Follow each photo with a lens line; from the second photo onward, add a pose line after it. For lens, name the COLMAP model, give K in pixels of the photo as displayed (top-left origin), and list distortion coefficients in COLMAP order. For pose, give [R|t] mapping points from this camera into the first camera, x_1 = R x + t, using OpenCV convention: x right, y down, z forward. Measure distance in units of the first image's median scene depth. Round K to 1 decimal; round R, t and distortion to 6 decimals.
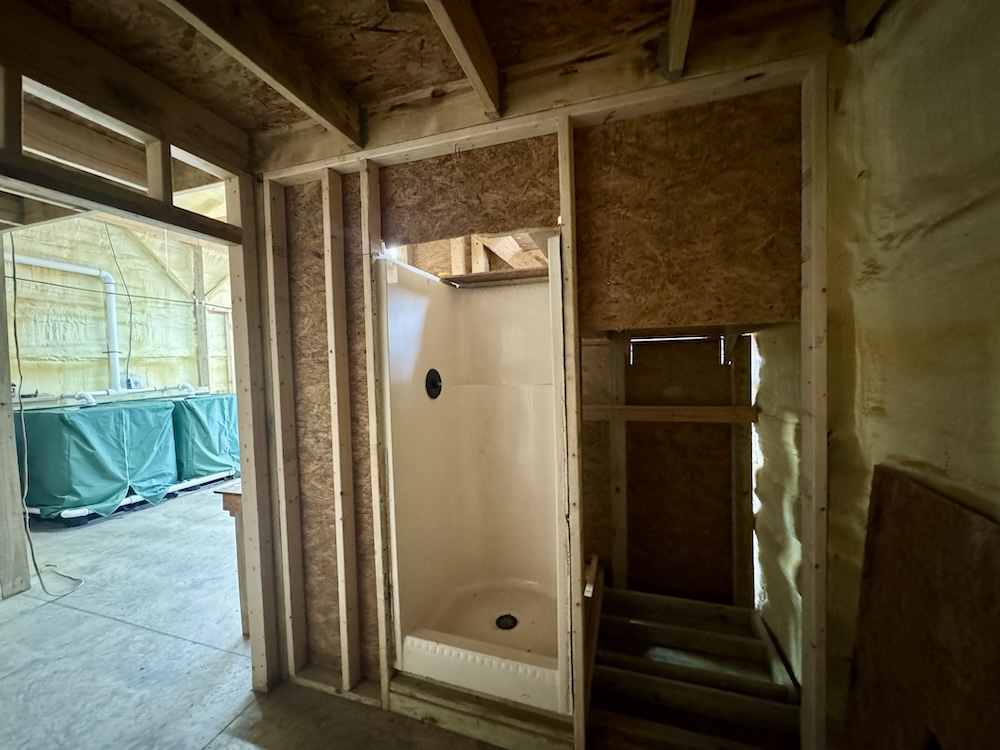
lens RADIAL K [[398.7, 0, 495.7], [0, 398.7, 376.7], [0, 0, 1]] dist [-0.001655, 0.000390]
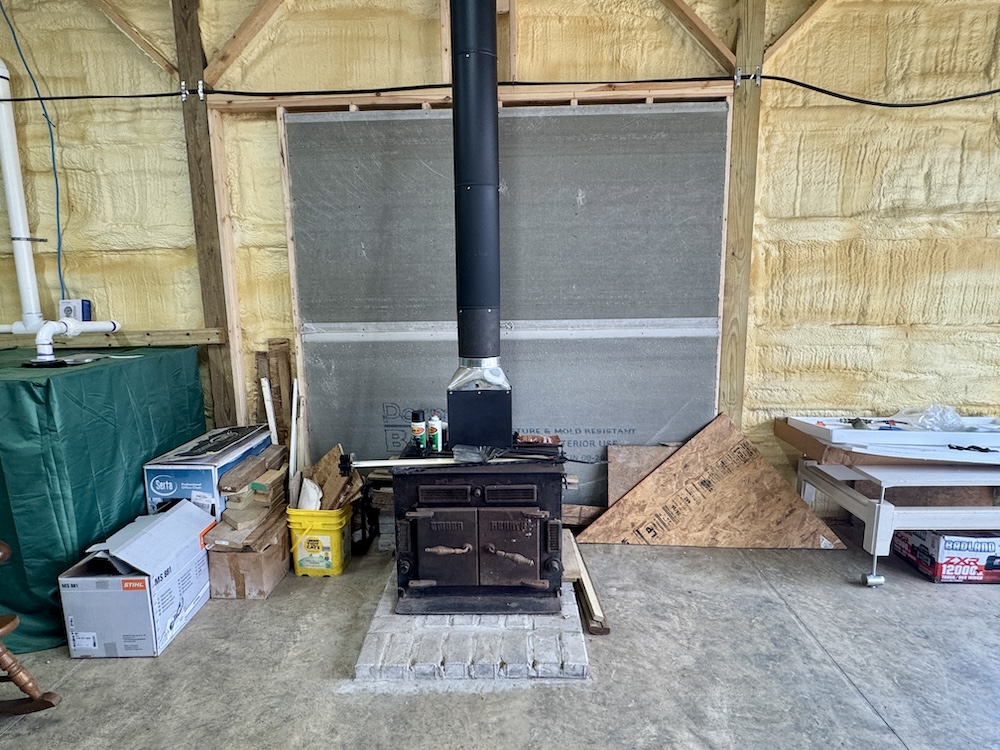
lens RADIAL K [[581.0, 0, 499.3], [0, 581.0, 374.2], [0, 0, 1]] dist [0.001875, 0.000771]
pose [[0.283091, 0.179549, -0.942137, -0.169714], [-0.030600, 0.983511, 0.178239, -0.048583], [0.958605, -0.021629, 0.283917, 1.423124]]
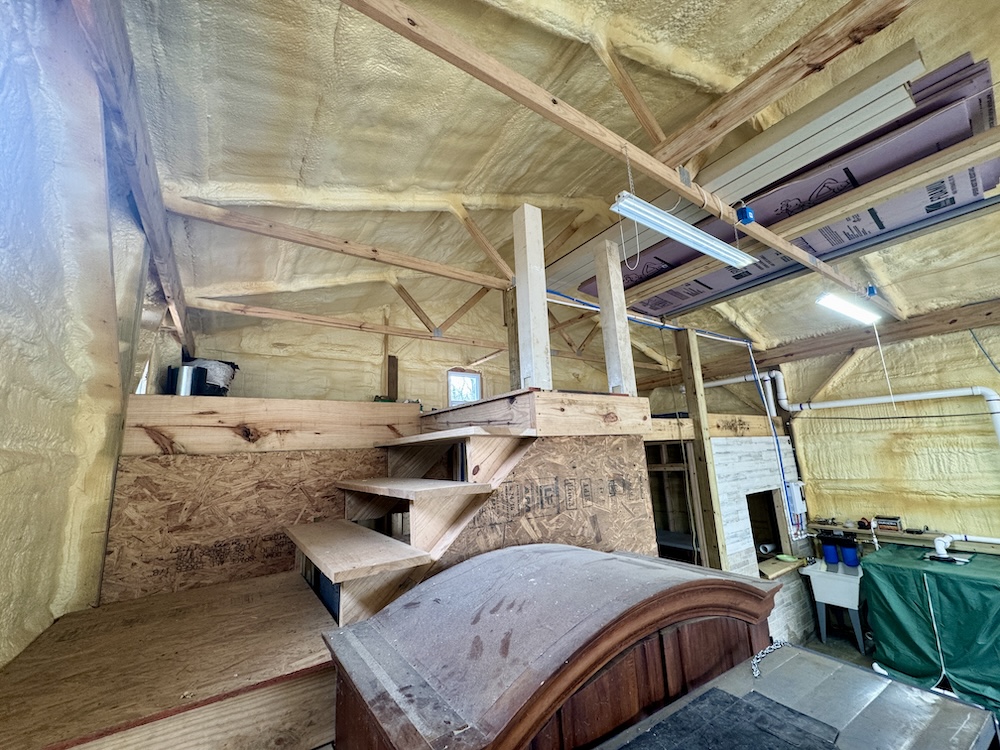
lens RADIAL K [[398.7, 0, 501.0], [0, 398.7, 376.4], [0, 0, 1]] dist [-0.001655, 0.000390]
pose [[-0.609784, -0.102328, -0.785934, 0.280947], [0.030826, 0.987818, -0.152530, -0.199407], [0.791968, -0.117237, -0.599201, 0.739689]]
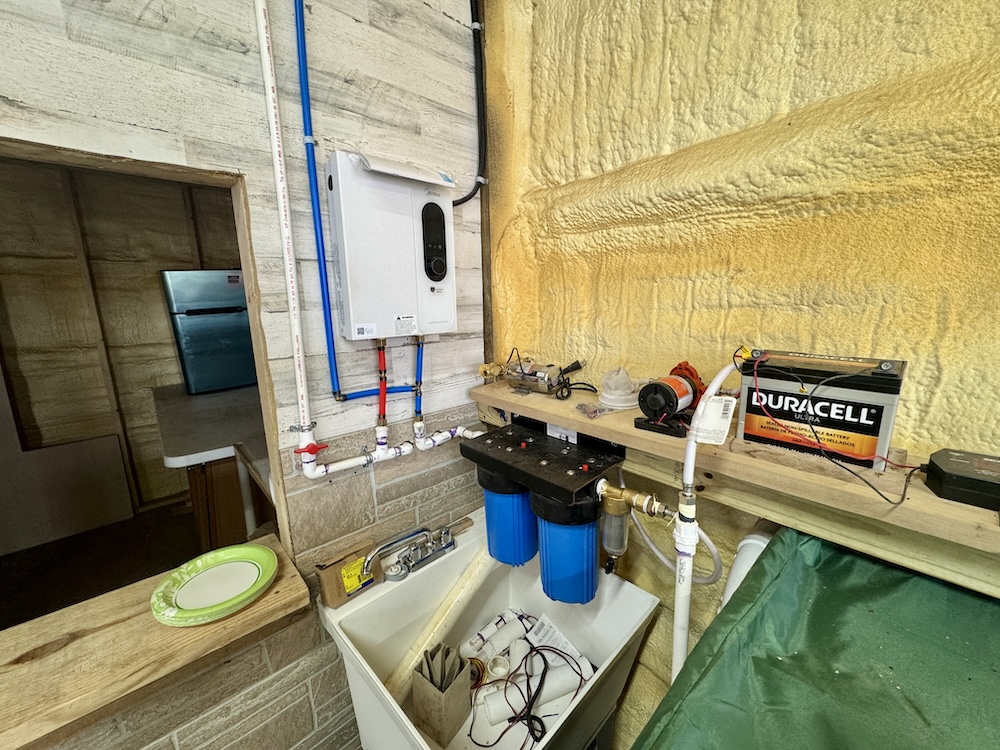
lens RADIAL K [[398.7, 0, 503.8], [0, 398.7, 373.5], [0, 0, 1]] dist [-0.001655, 0.000390]
pose [[-0.463194, 0.201343, -0.863083, -0.908883], [-0.015303, 0.971890, 0.234938, -0.009331], [0.886125, 0.122030, -0.447092, 0.828614]]
